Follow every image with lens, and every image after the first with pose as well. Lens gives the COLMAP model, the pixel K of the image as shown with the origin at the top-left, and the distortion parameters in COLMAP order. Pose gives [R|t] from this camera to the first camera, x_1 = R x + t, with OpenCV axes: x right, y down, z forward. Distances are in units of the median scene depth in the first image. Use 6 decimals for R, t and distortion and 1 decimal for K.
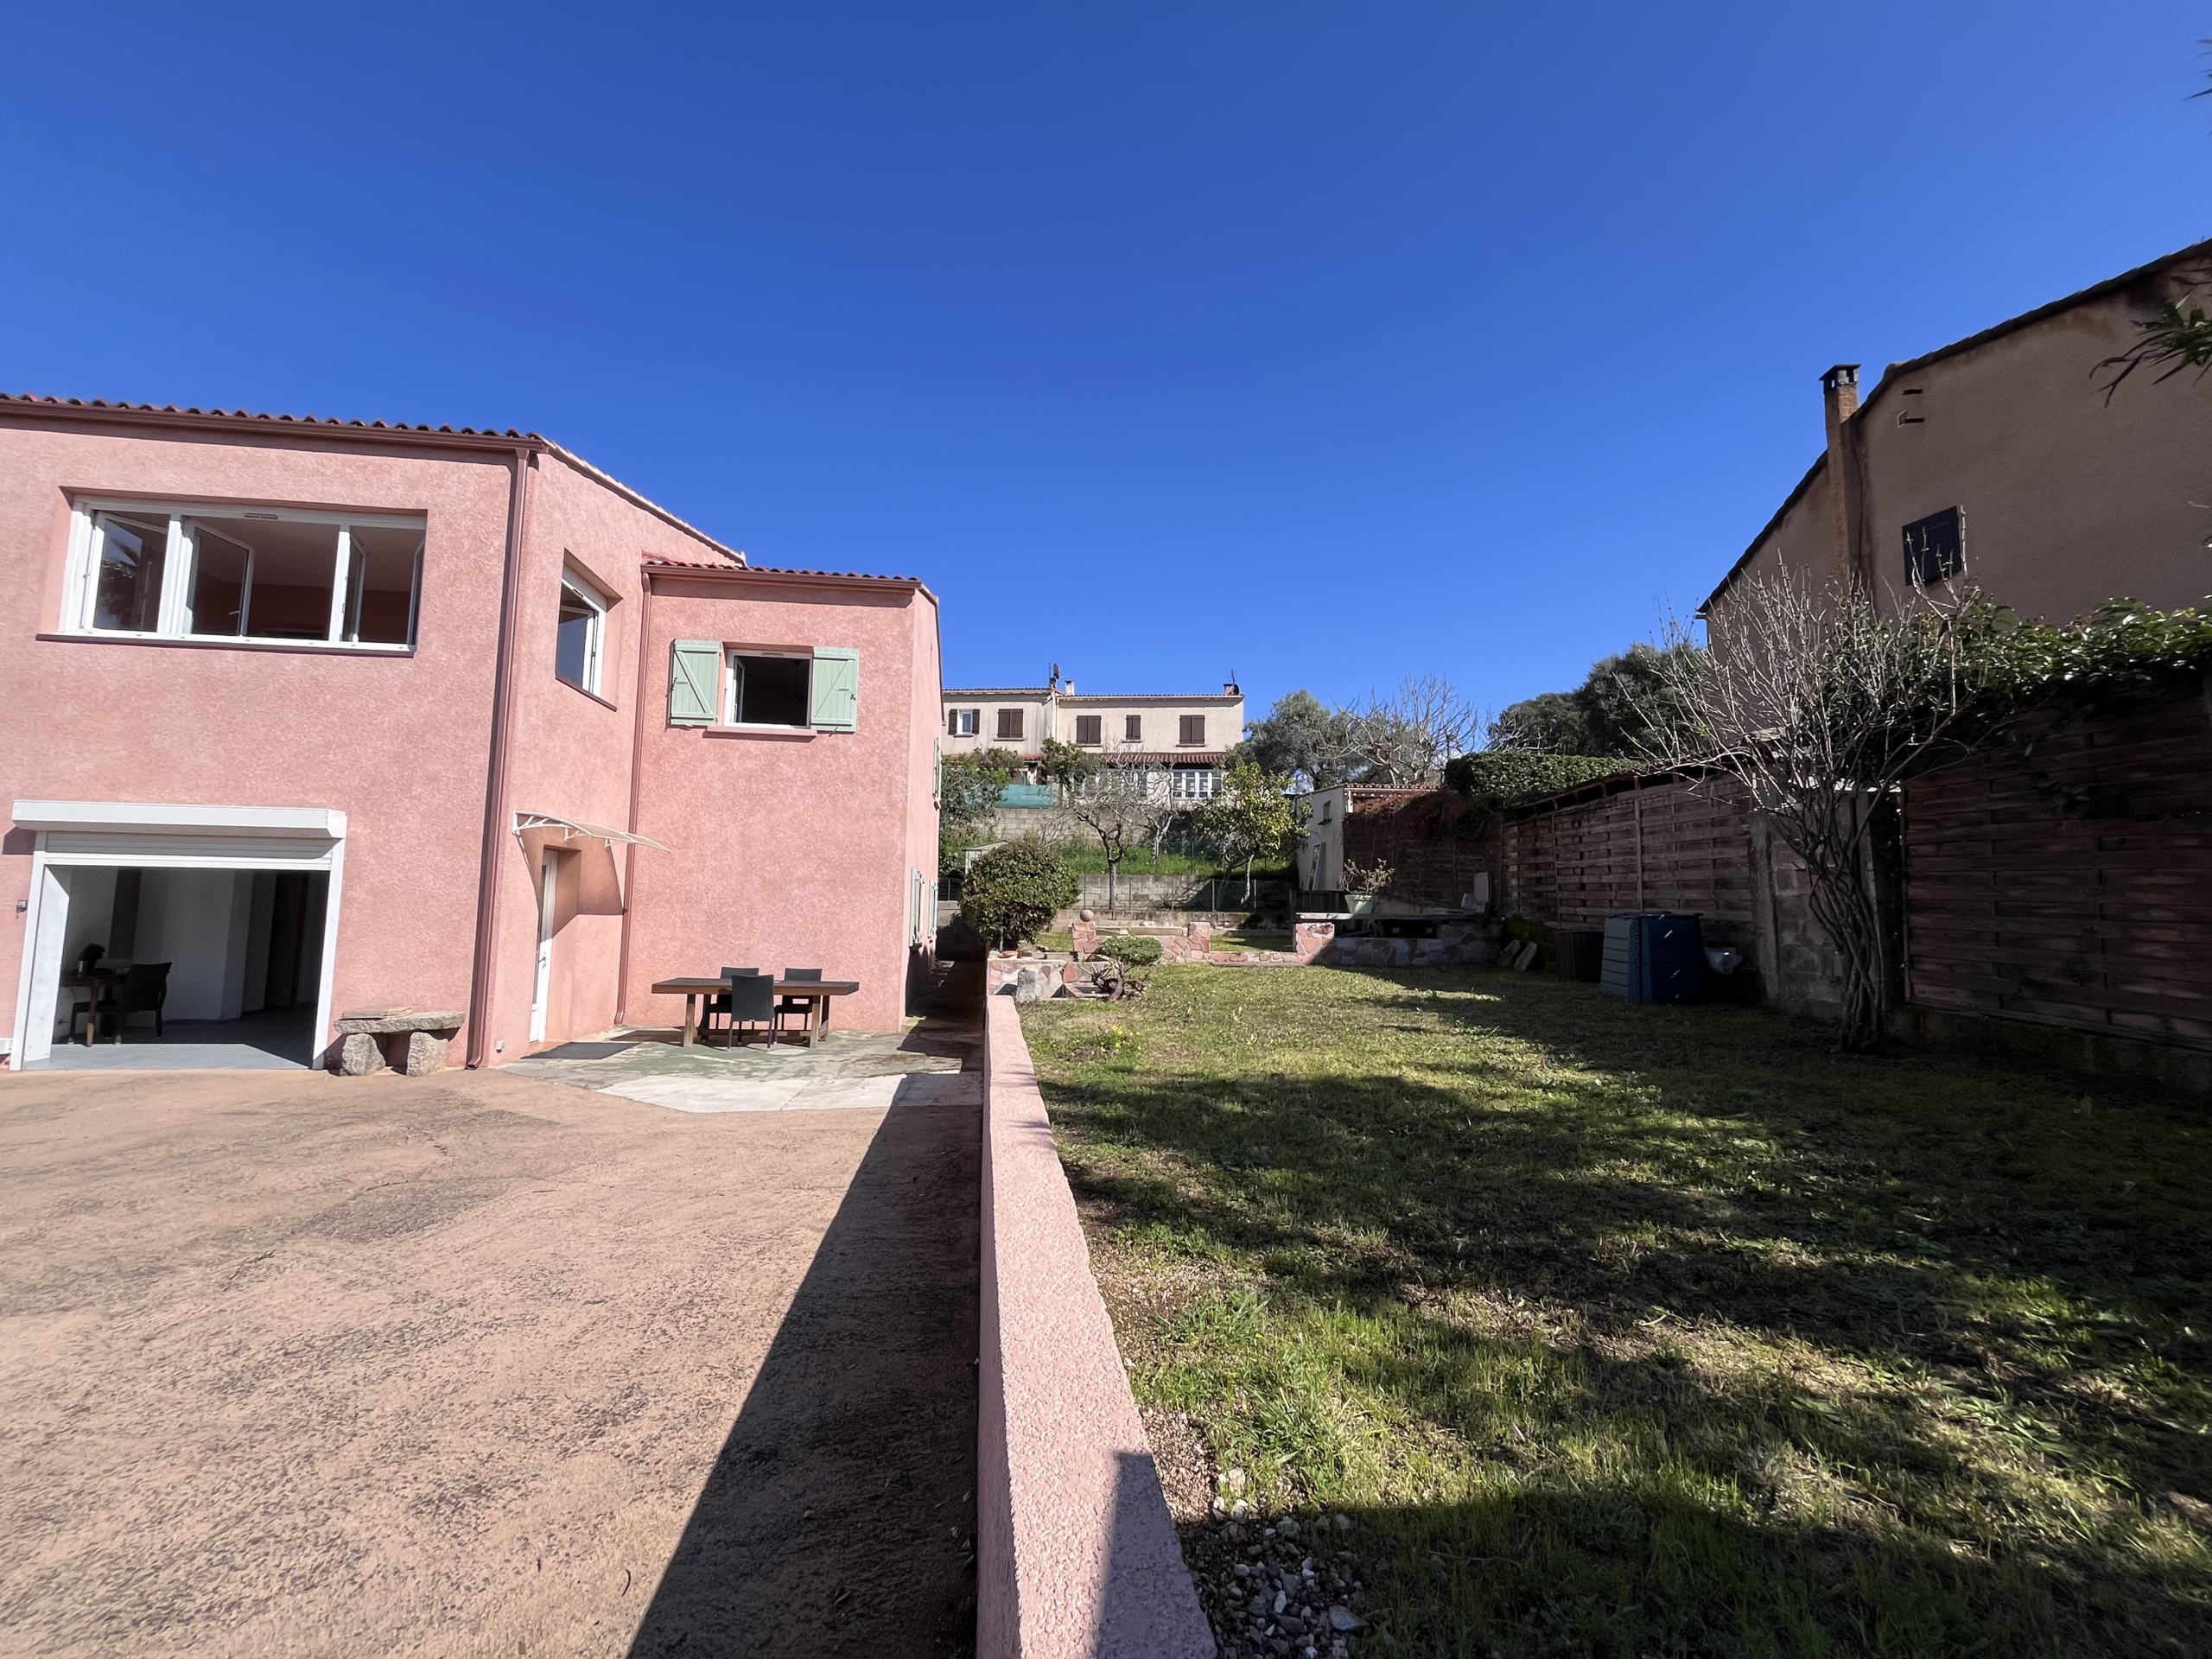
lens RADIAL K [[891.4, 0, 1101.7], [0, 891.4, 832.1], [0, 0, 1]] dist [-0.001461, -0.000343]
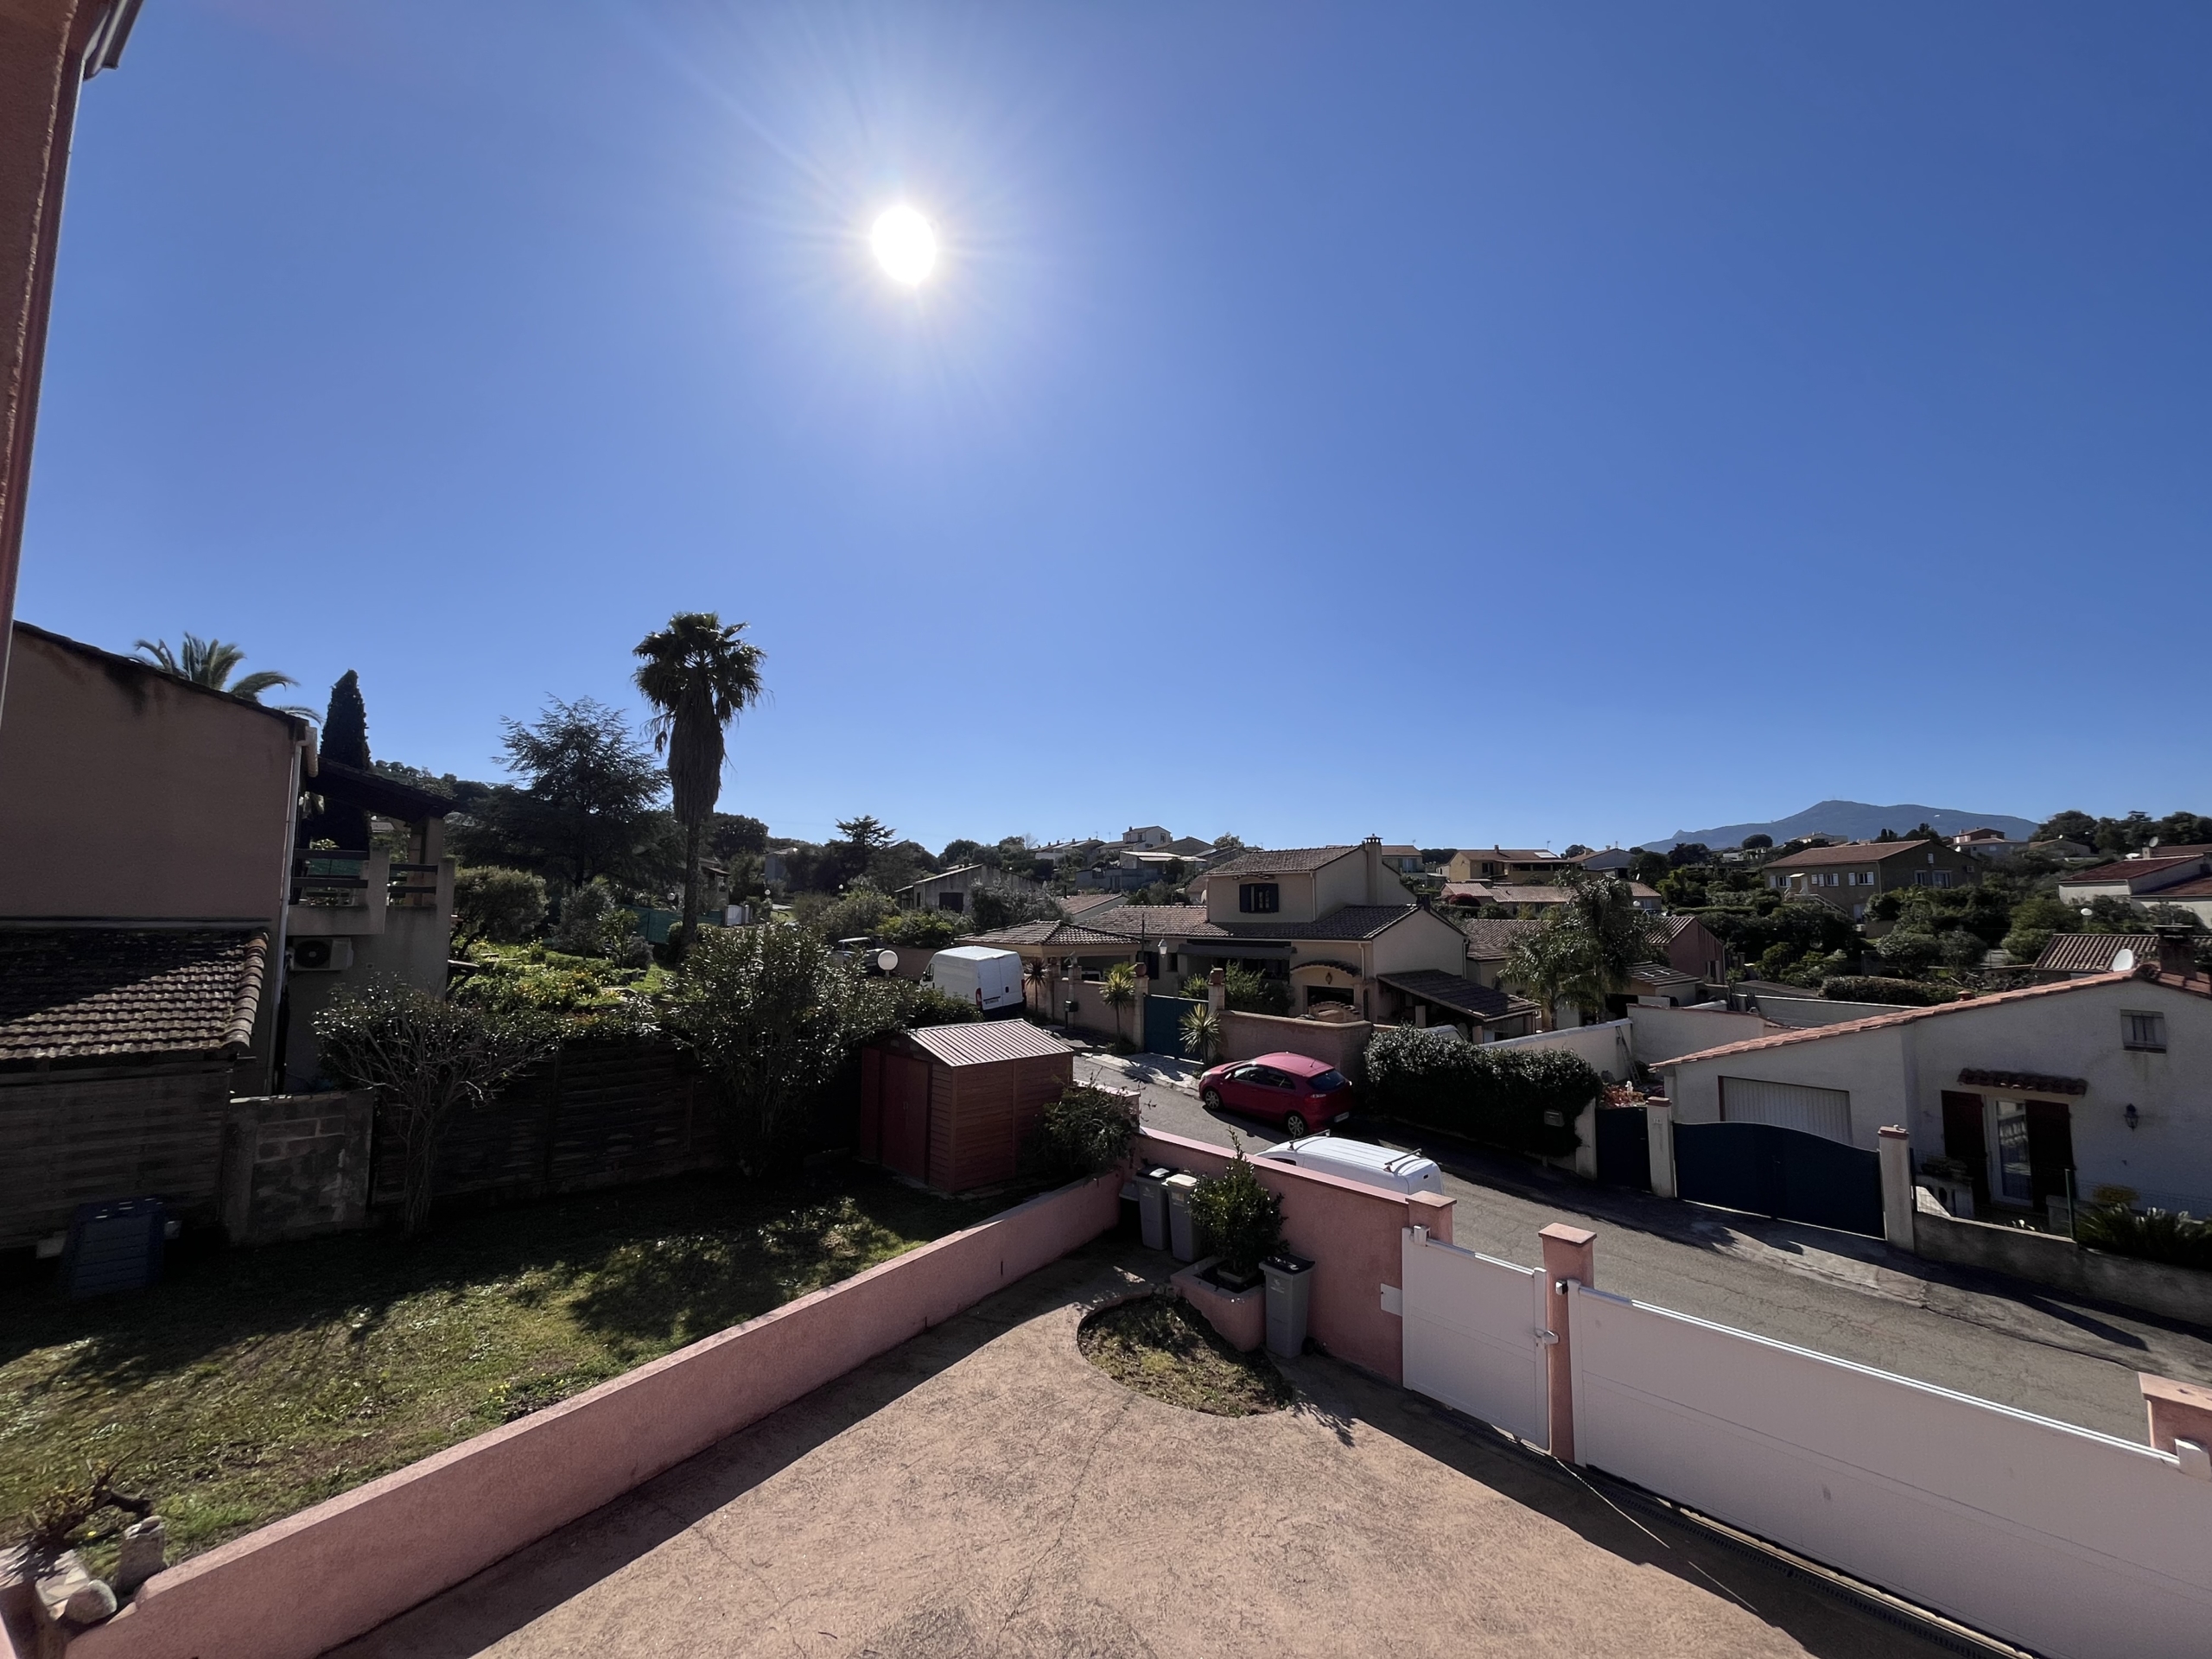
lens RADIAL K [[891.4, 0, 1101.7], [0, 891.4, 832.1], [0, 0, 1]] dist [-0.001461, -0.000343]
pose [[-0.756805, 0.039316, 0.652457, -0.902377], [-0.076087, 0.986105, -0.147676, -0.254317], [-0.649197, -0.161405, -0.743297, 0.962328]]
